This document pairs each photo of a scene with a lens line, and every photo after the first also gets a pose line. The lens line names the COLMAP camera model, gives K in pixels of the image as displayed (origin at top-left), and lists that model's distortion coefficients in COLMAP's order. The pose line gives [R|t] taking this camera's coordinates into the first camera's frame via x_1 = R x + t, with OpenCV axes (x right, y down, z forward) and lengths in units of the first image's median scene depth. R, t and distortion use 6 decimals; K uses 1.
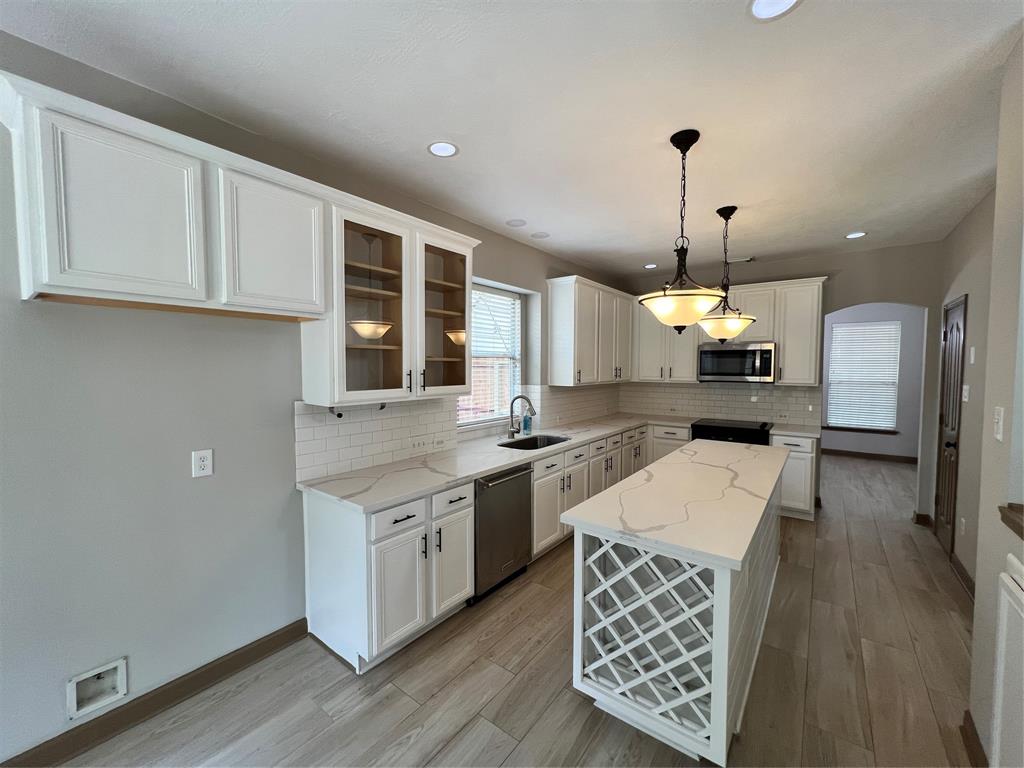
lens RADIAL K [[406.9, 0, 514.1], [0, 406.9, 384.3], [0, 0, 1]] dist [0.002927, -0.000379]
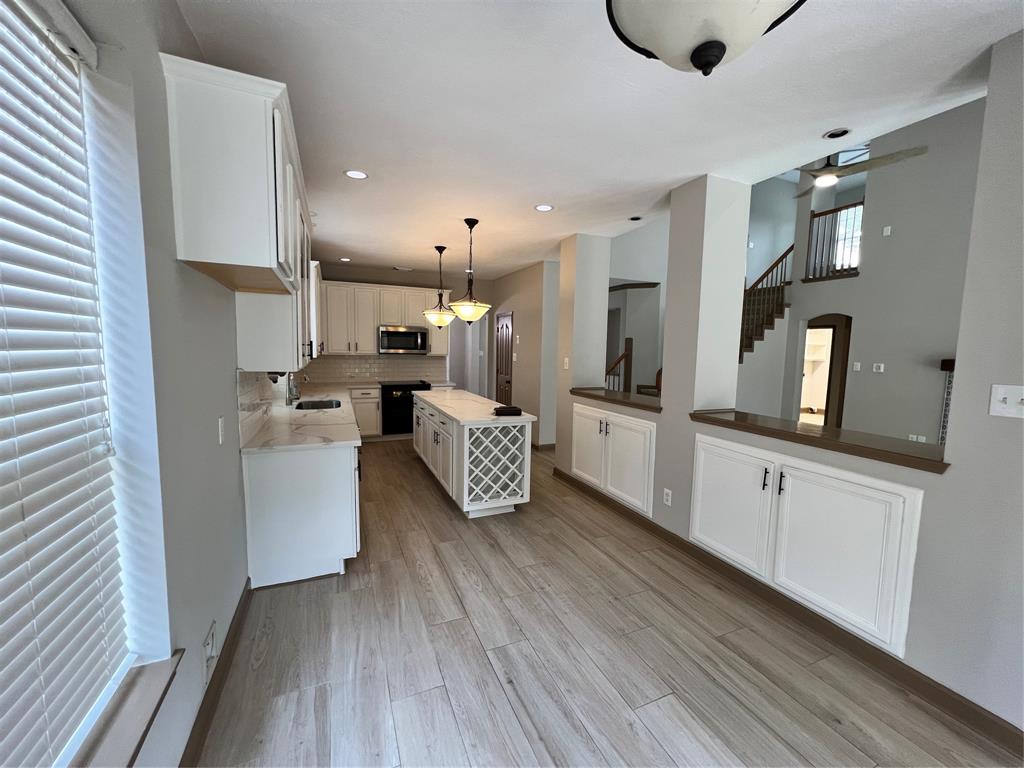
lens RADIAL K [[406.9, 0, 514.6], [0, 406.9, 383.8], [0, 0, 1]] dist [0.002927, -0.000379]
pose [[0.488424, -0.067146, 0.870019, -0.787301], [0.017726, 0.997593, 0.067041, 0.015231], [-0.872426, -0.017323, 0.488439, -0.069783]]
